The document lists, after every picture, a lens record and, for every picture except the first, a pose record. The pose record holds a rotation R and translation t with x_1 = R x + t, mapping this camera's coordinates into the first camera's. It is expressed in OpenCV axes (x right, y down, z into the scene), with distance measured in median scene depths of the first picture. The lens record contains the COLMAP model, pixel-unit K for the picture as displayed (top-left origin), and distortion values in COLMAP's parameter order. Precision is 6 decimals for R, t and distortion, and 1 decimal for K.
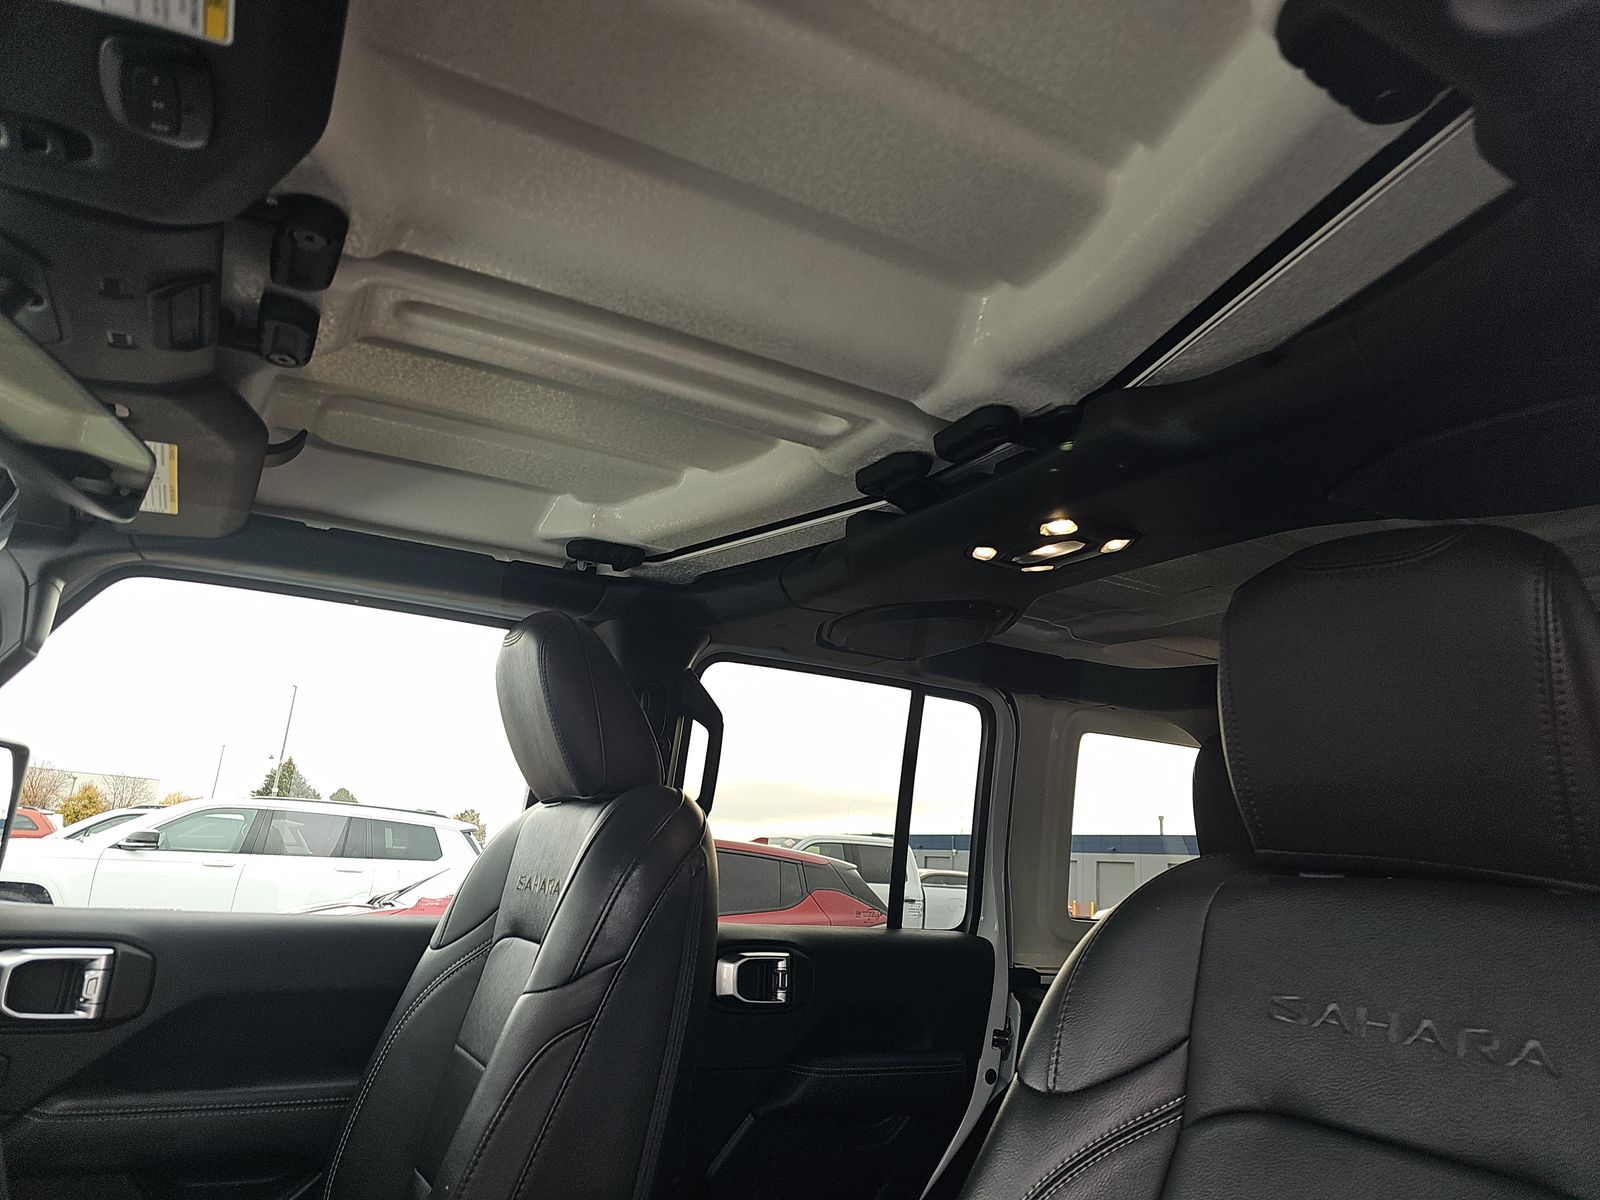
lens RADIAL K [[1032.4, 0, 800.0], [0, 1032.4, 600.0], [0, 0, 1]] dist [0.060878, -0.036636]
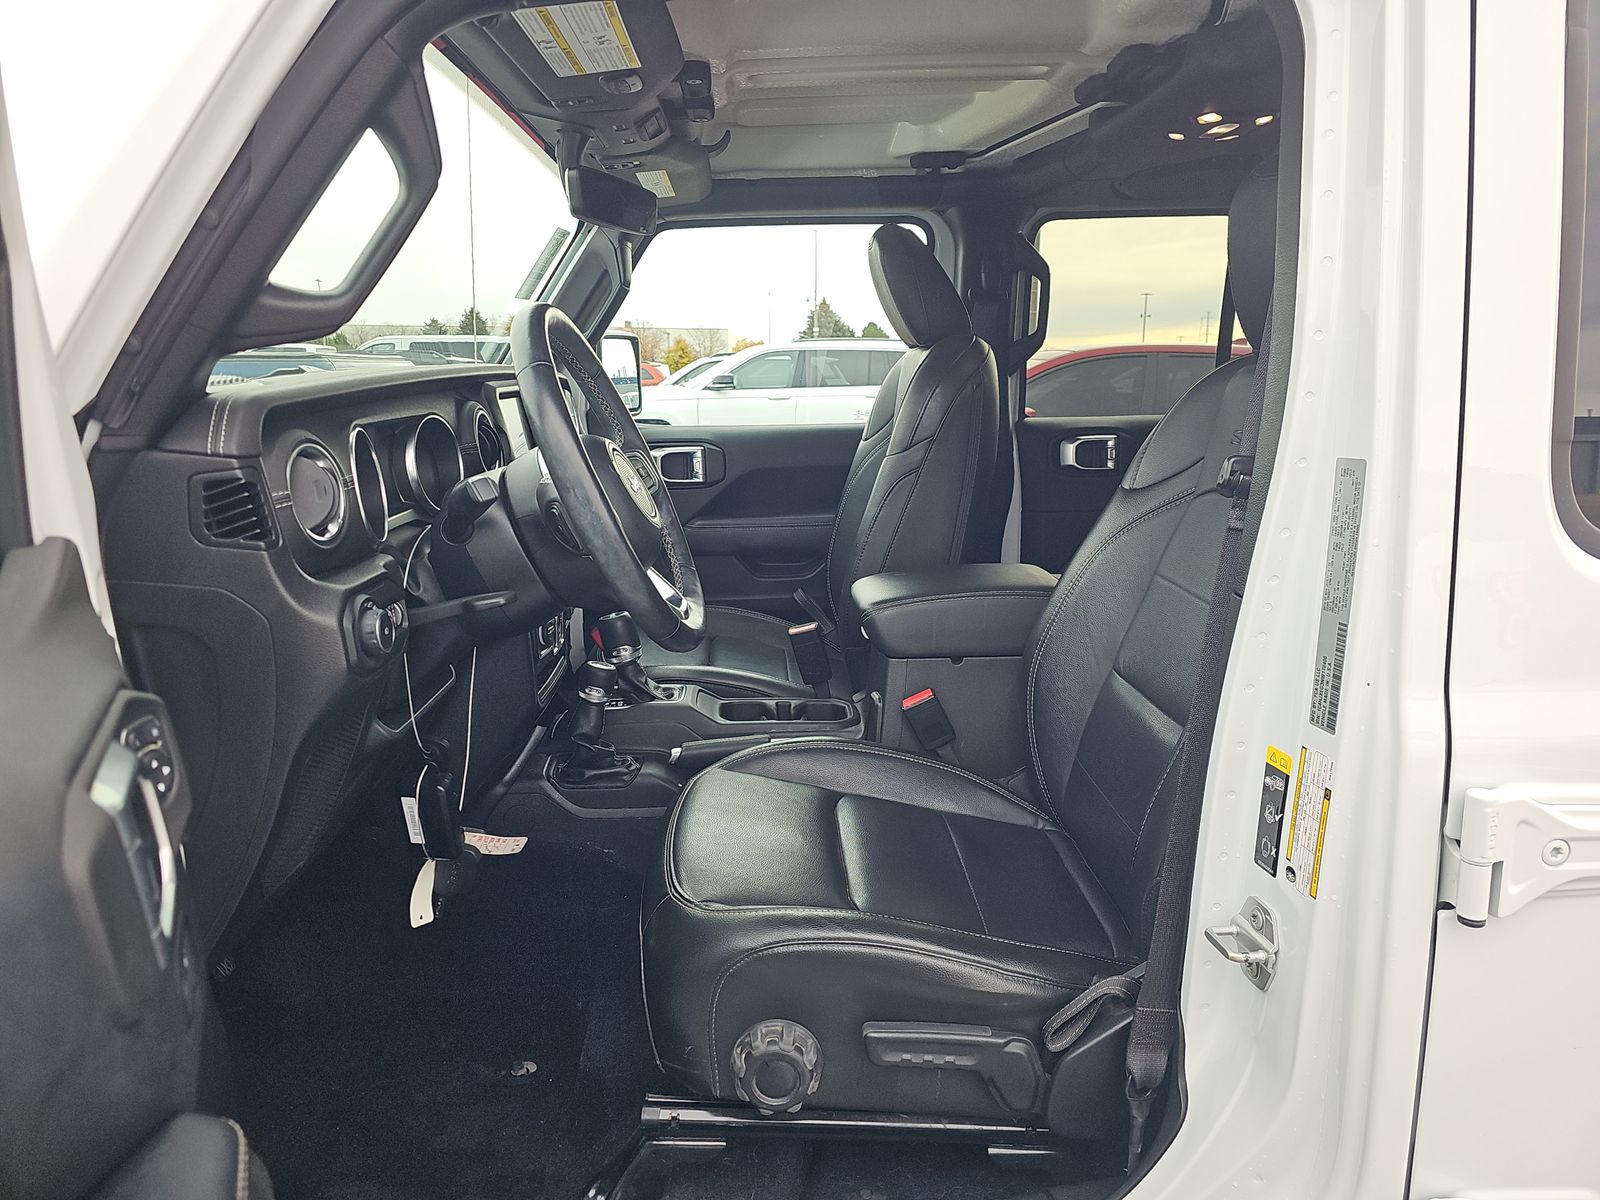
lens RADIAL K [[1057.1, 0, 804.3], [0, 1057.1, 594.2], [0, 0, 1]] dist [-0.011089, -0.005927]
pose [[0.885607, 0.017894, -0.464090, 0.278915], [0.185977, 0.901981, 0.389670, -0.092896], [0.425574, -0.431404, 0.795473, -0.382506]]
